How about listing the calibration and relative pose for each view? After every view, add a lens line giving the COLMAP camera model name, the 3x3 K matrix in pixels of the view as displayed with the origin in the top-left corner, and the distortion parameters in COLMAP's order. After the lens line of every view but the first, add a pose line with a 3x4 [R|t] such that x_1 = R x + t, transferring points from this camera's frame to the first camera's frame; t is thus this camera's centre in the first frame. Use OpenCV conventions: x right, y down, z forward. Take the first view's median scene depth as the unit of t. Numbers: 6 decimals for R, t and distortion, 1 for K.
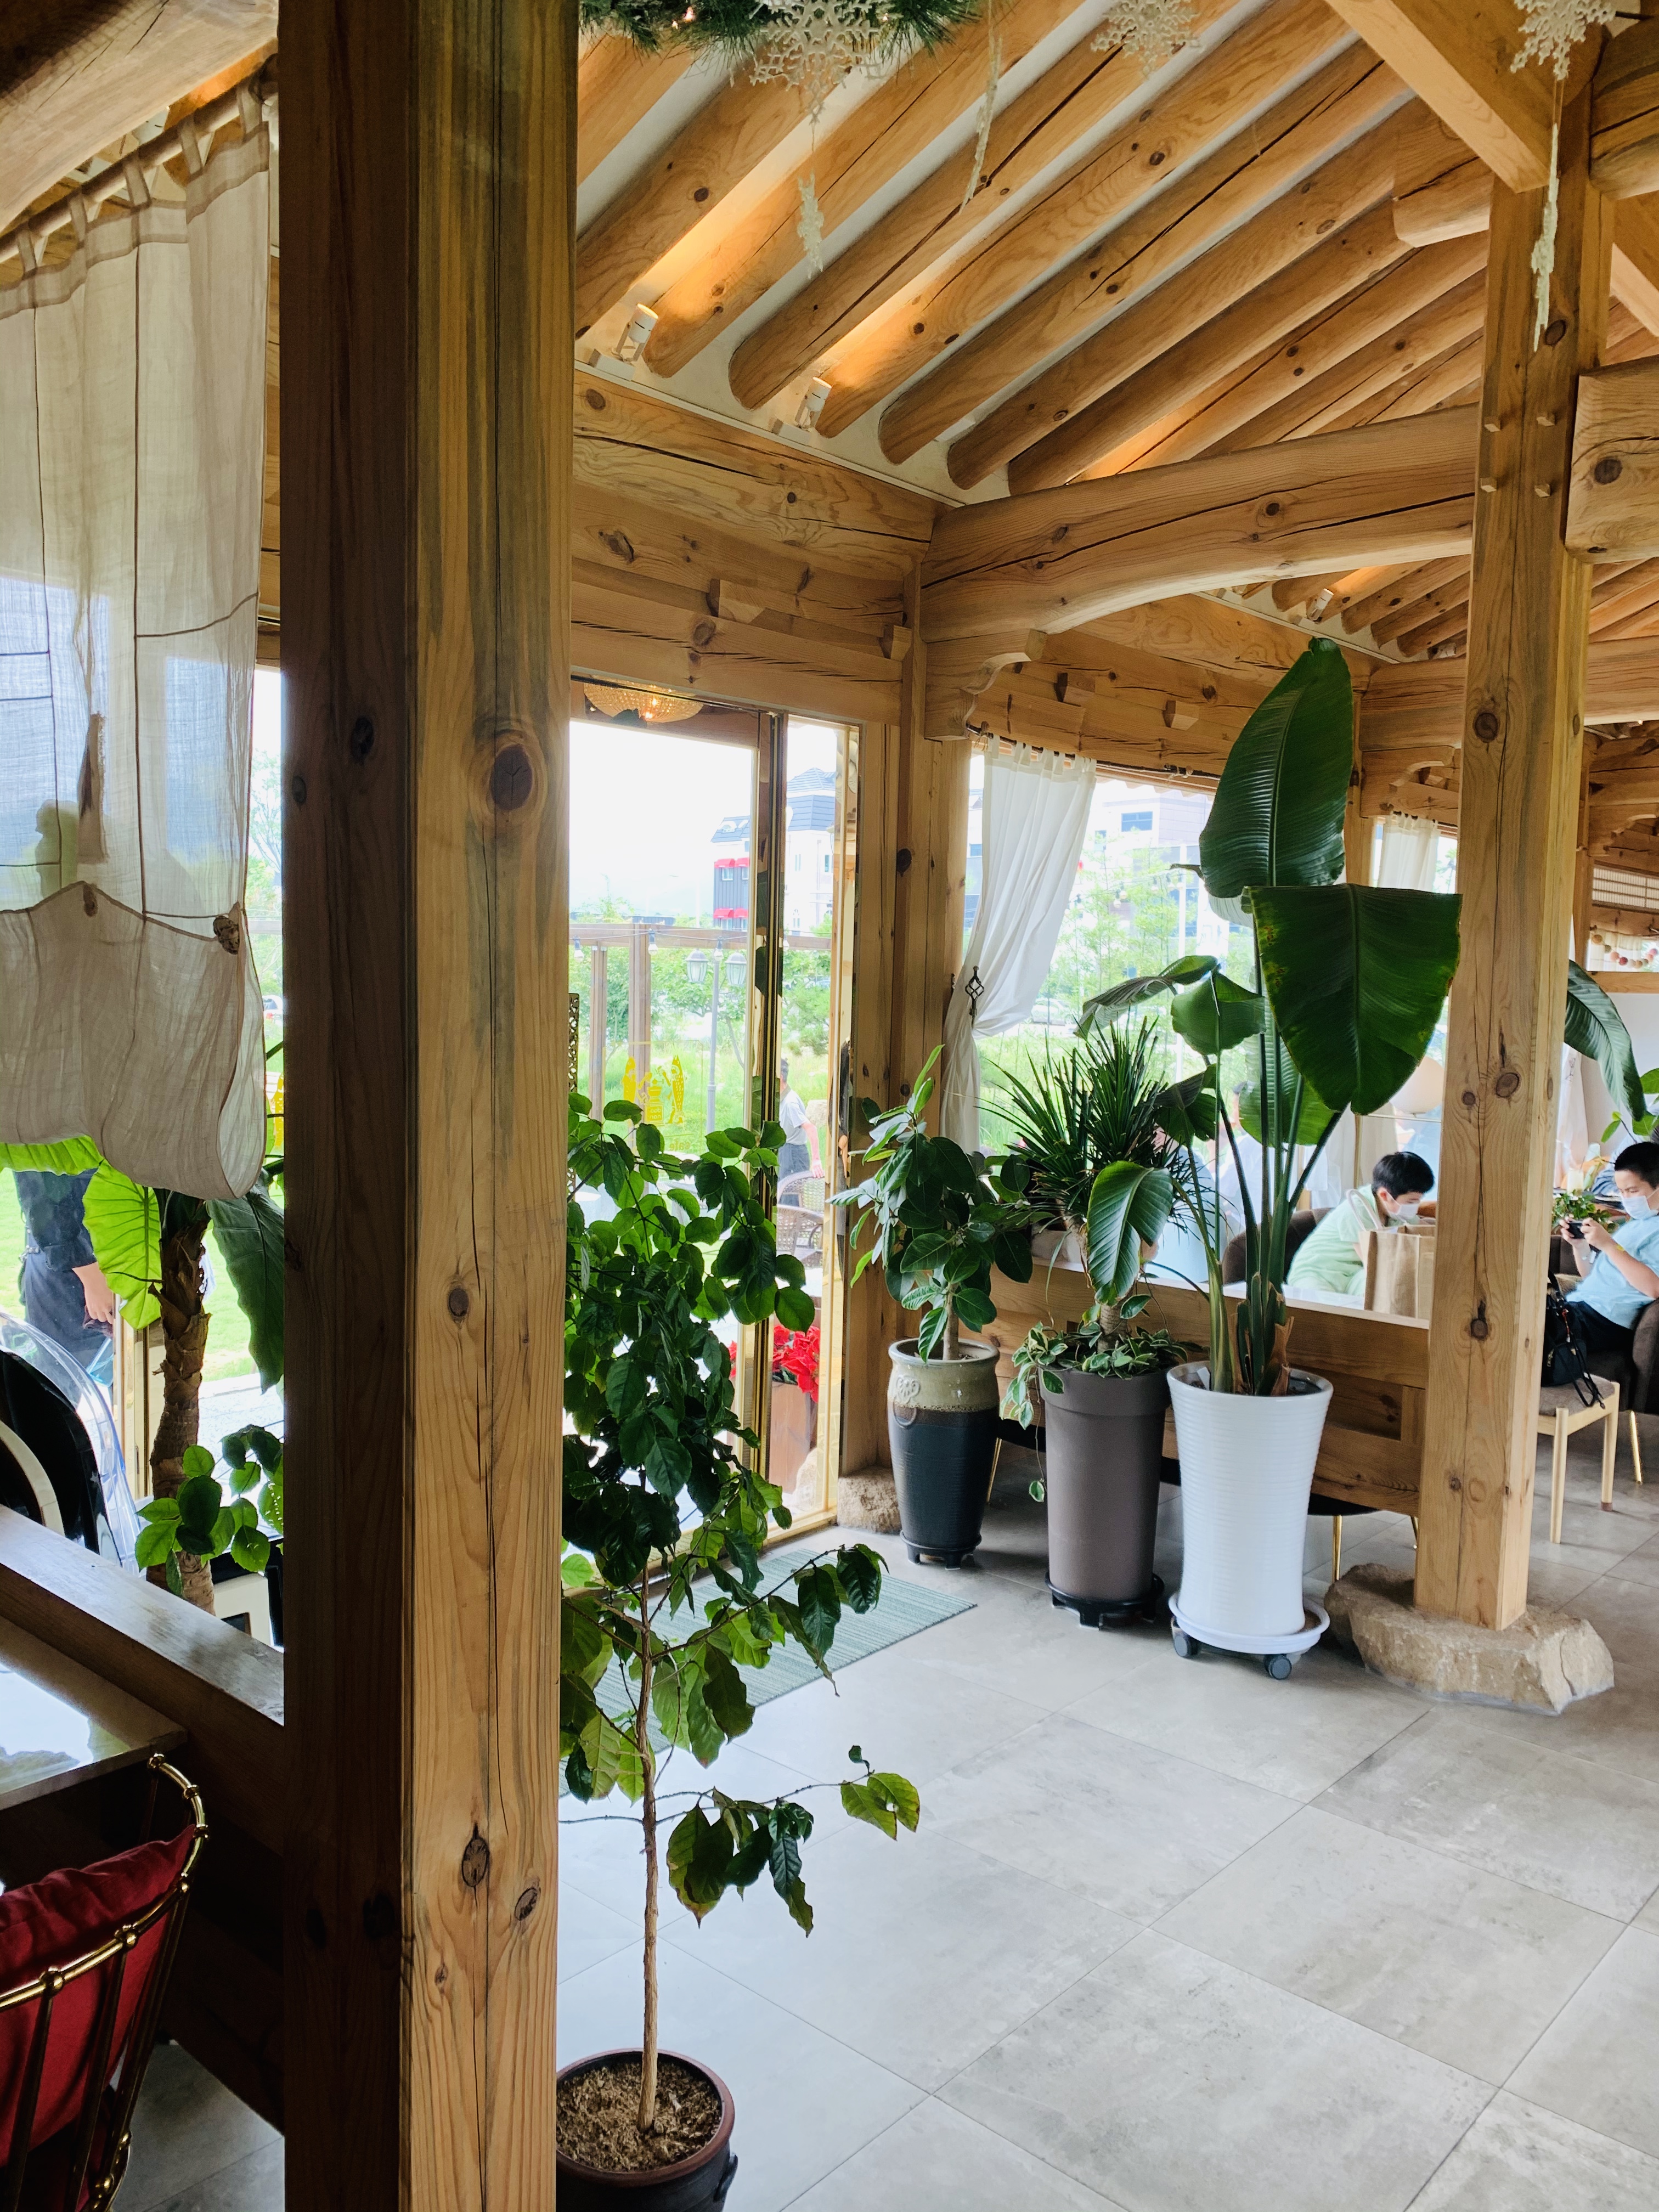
lens RADIAL K [[1696.4, 0, 829.5], [0, 1696.4, 1106.0], [0, 0, 1]] dist [0.003504, 0.001908]
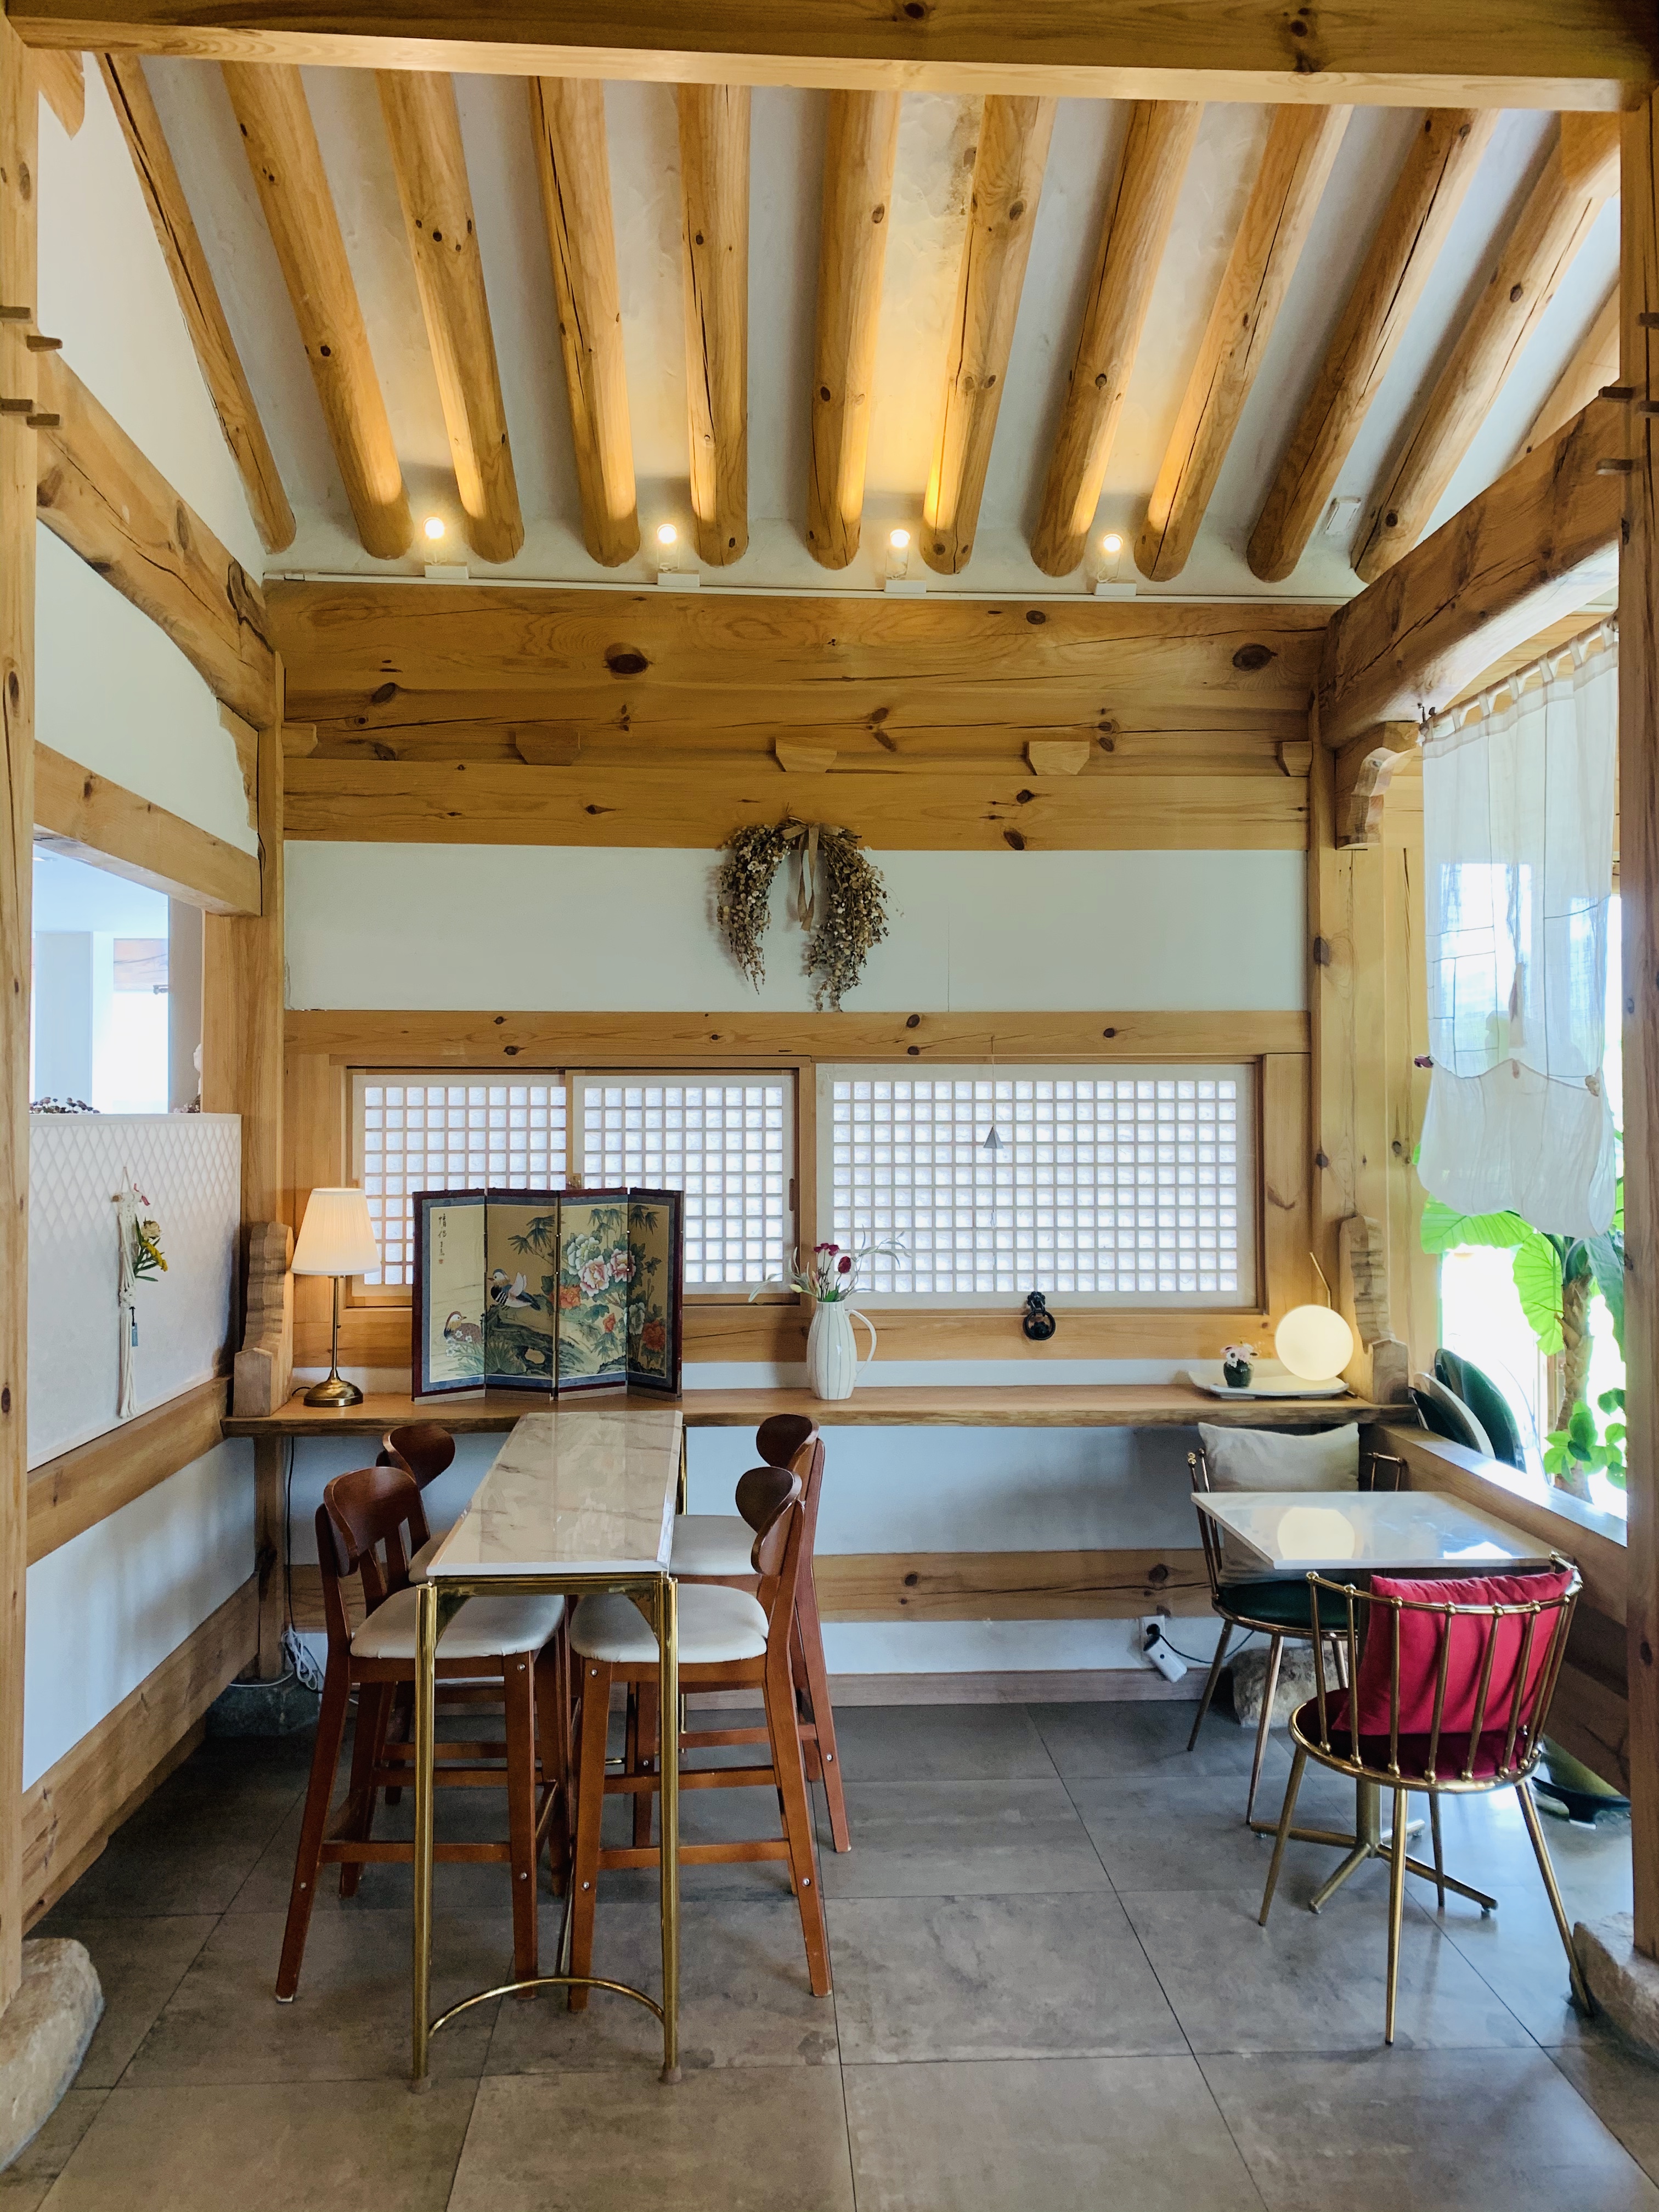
lens RADIAL K [[1696.4, 0, 829.5], [0, 1696.4, 1106.0], [0, 0, 1]] dist [0.003504, 0.001908]
pose [[0.702802, -0.031104, -0.710705, 0.313802], [-0.037975, 0.995979, -0.081141, 0.085992], [0.710371, 0.084015, 0.698795, -0.735022]]
